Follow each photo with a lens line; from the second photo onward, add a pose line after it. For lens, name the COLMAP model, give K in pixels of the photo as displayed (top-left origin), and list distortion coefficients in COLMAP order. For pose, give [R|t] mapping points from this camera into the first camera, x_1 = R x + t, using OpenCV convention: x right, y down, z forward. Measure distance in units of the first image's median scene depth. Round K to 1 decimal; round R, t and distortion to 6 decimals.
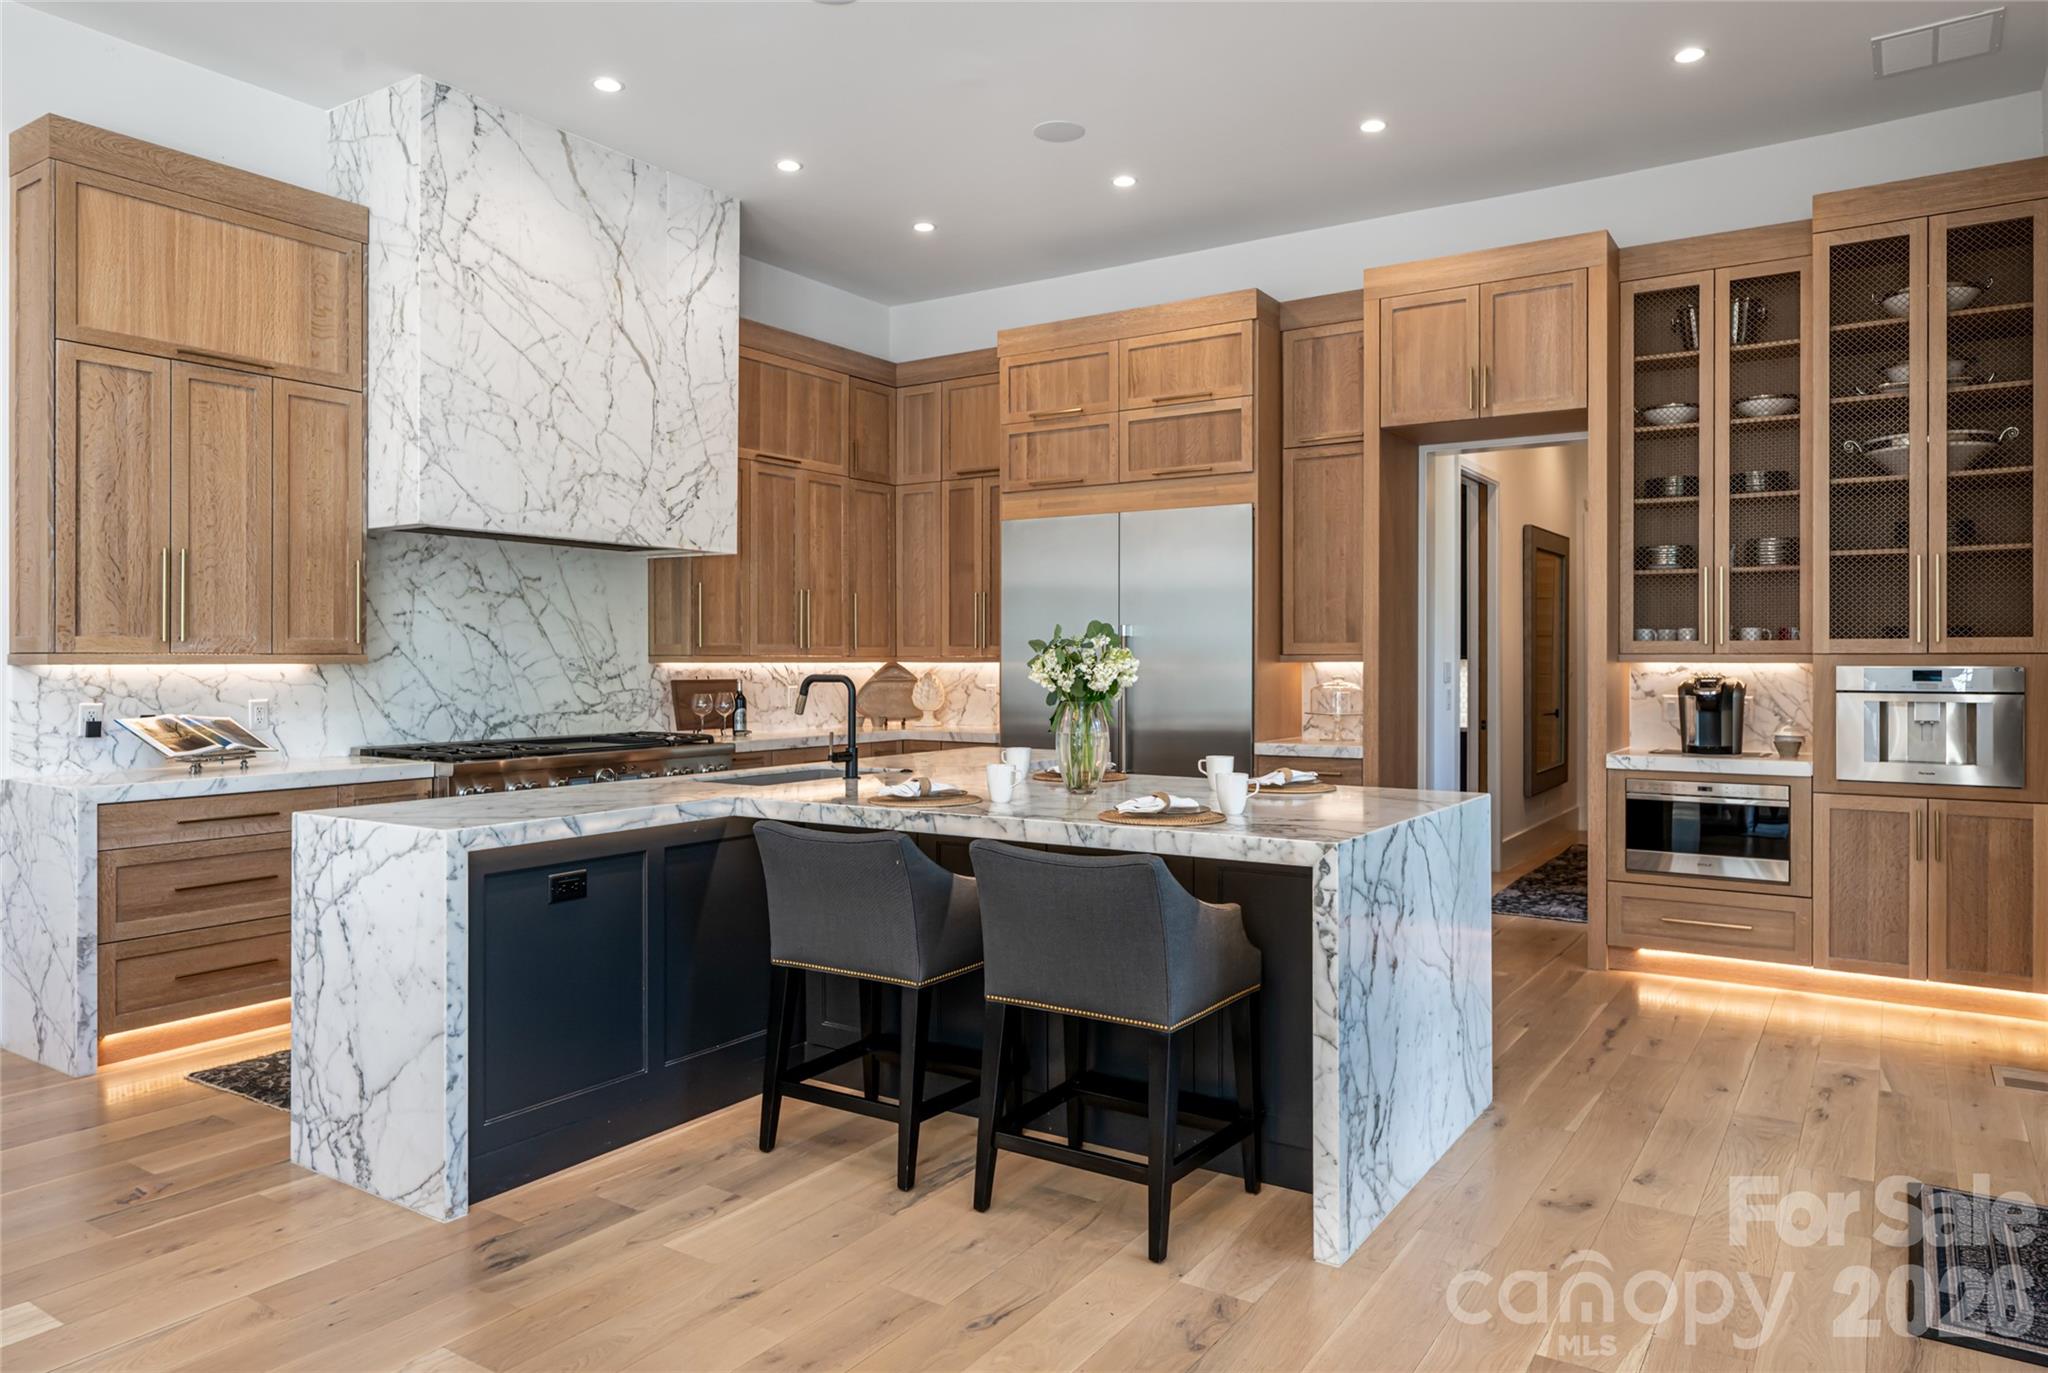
lens RADIAL K [[1316.7, 0, 1032.3], [0, 1316.7, 653.8], [0, 0, 1]] dist [-0.003167, -0.002270]
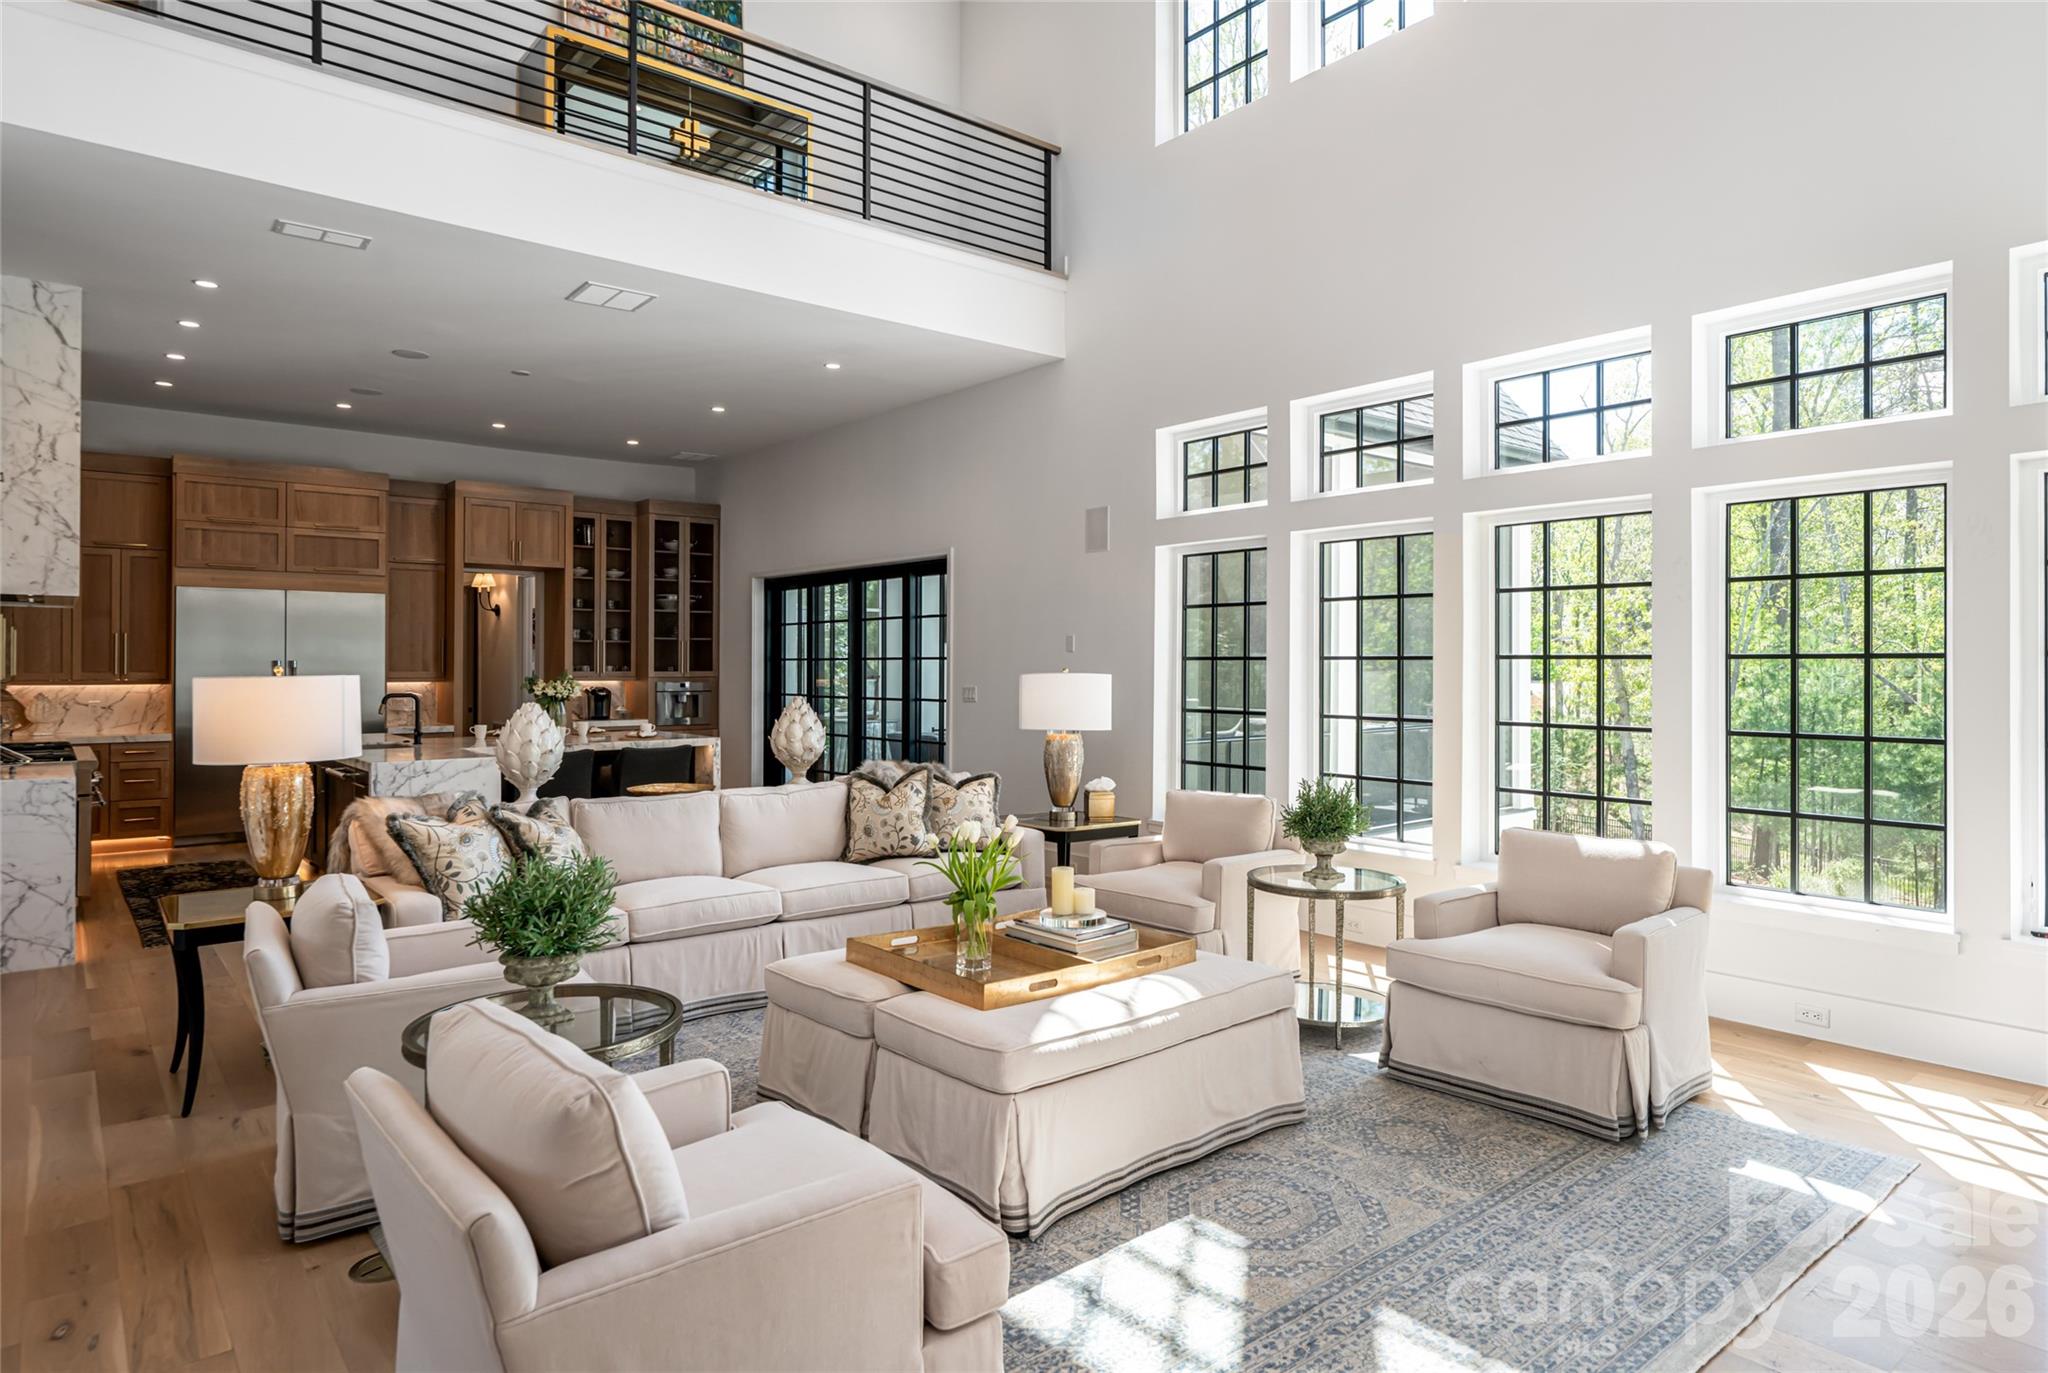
lens RADIAL K [[1208.1, 0, 1028.1], [0, 1208.1, 654.1], [0, 0, 1]] dist [0.006831, -0.005849]
pose [[0.292697, 0.009490, 0.956158, -1.285753], [-0.006812, 0.999946, -0.007840, -0.028398], [-0.956181, -0.004218, 0.292746, -0.354130]]
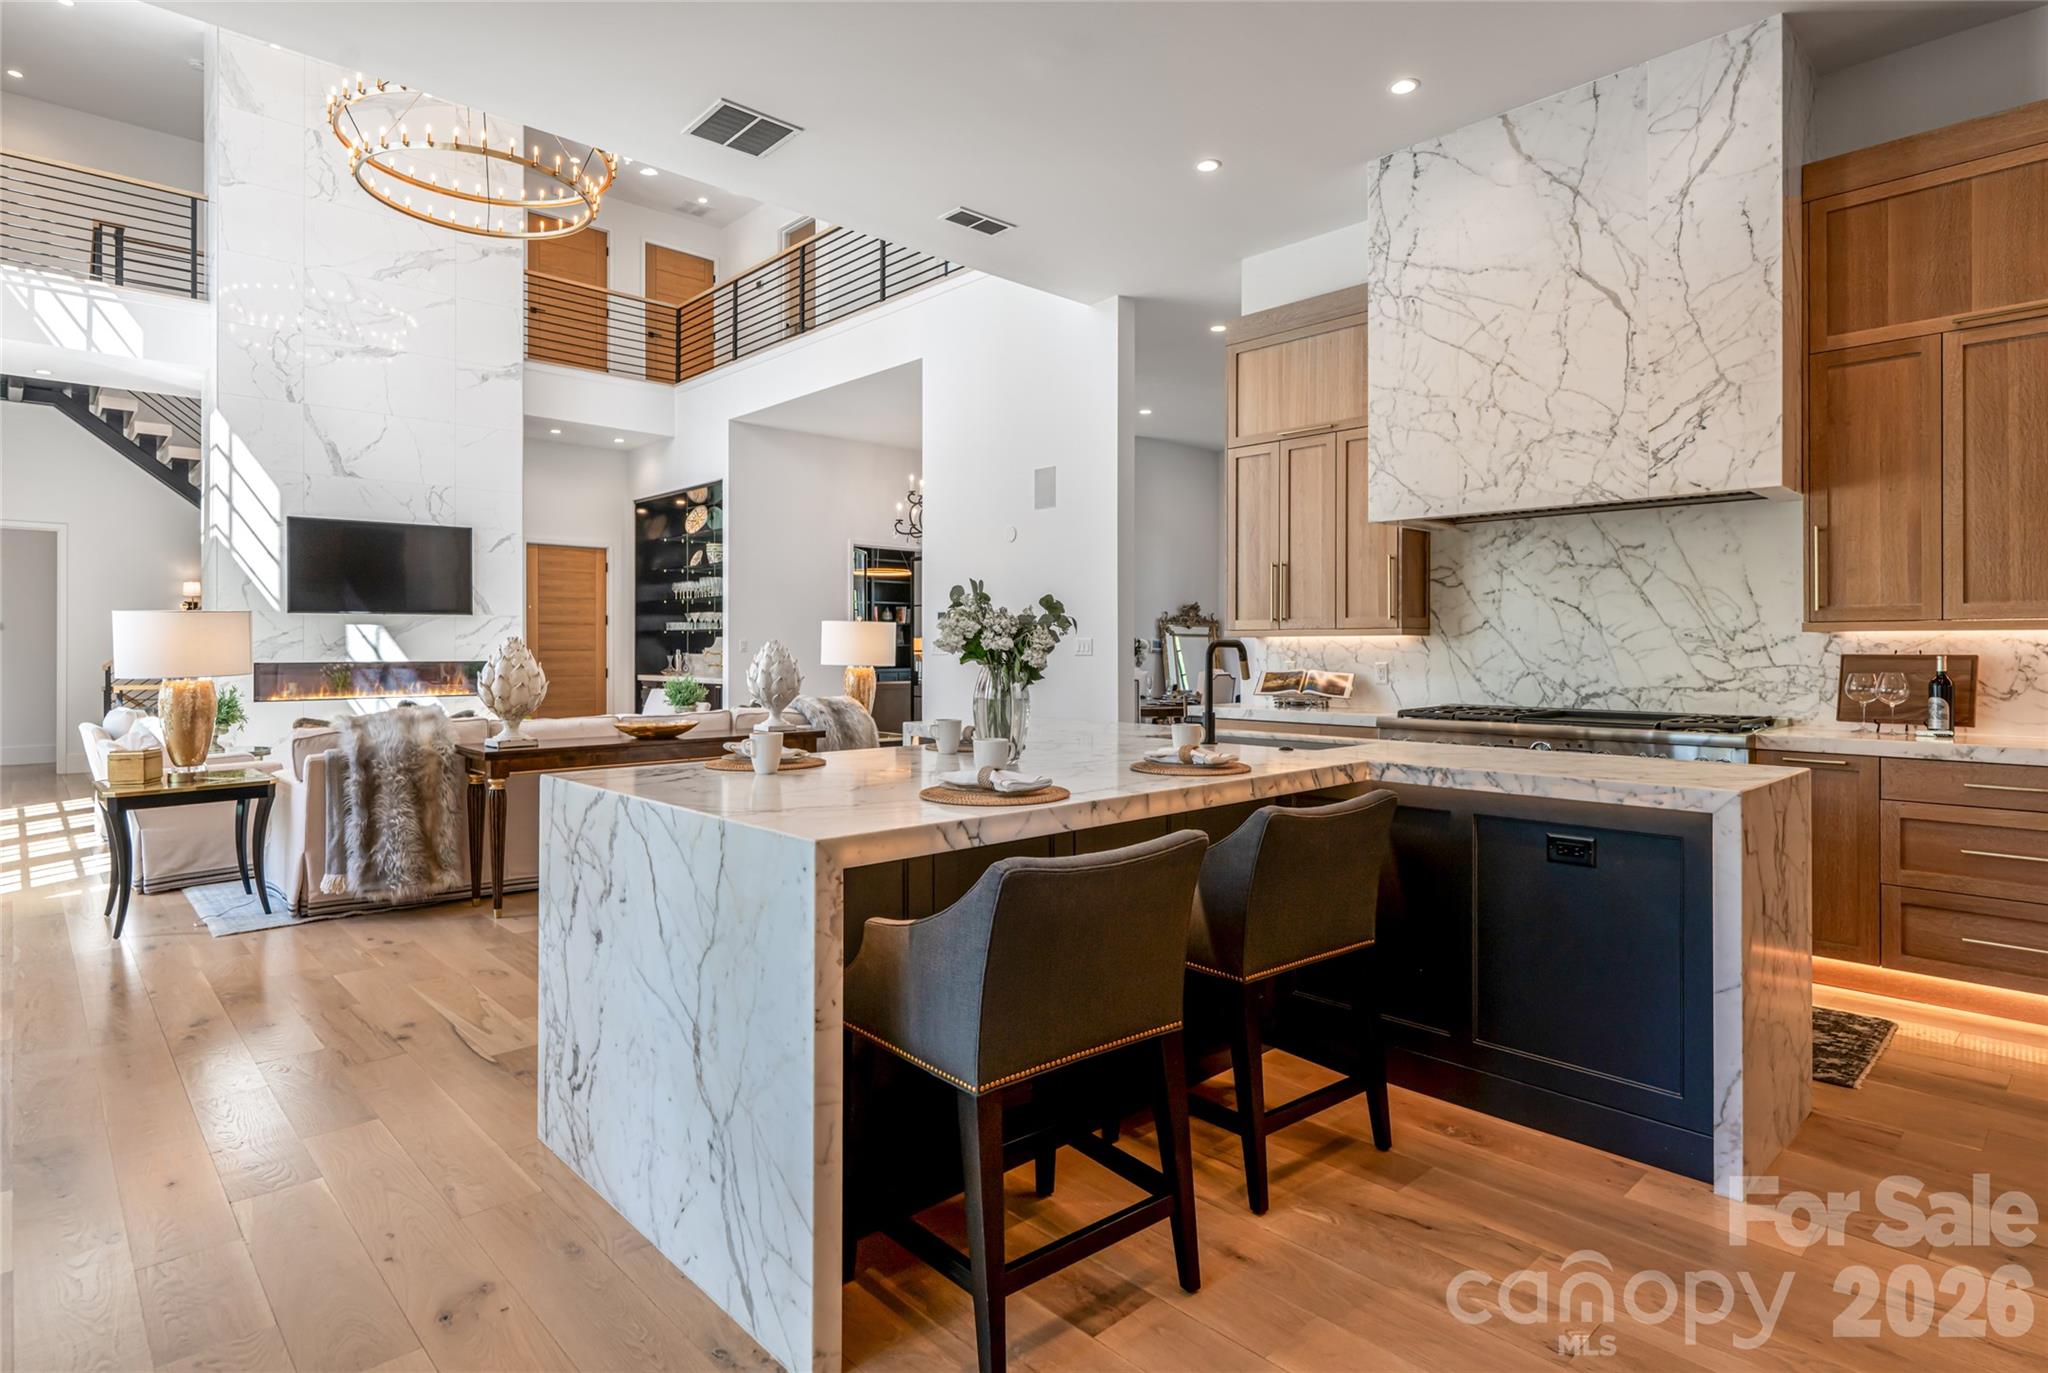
lens RADIAL K [[1041.2, 0, 1012.9], [0, 1041.2, 647.1], [0, 0, 1]] dist [-0.001792, 0.000514]
pose [[-0.226379, -0.000171, -0.974039, 0.515408], [0.003462, 0.999994, -0.000980, 0.017472], [0.974033, -0.003594, -0.226377, 0.804011]]
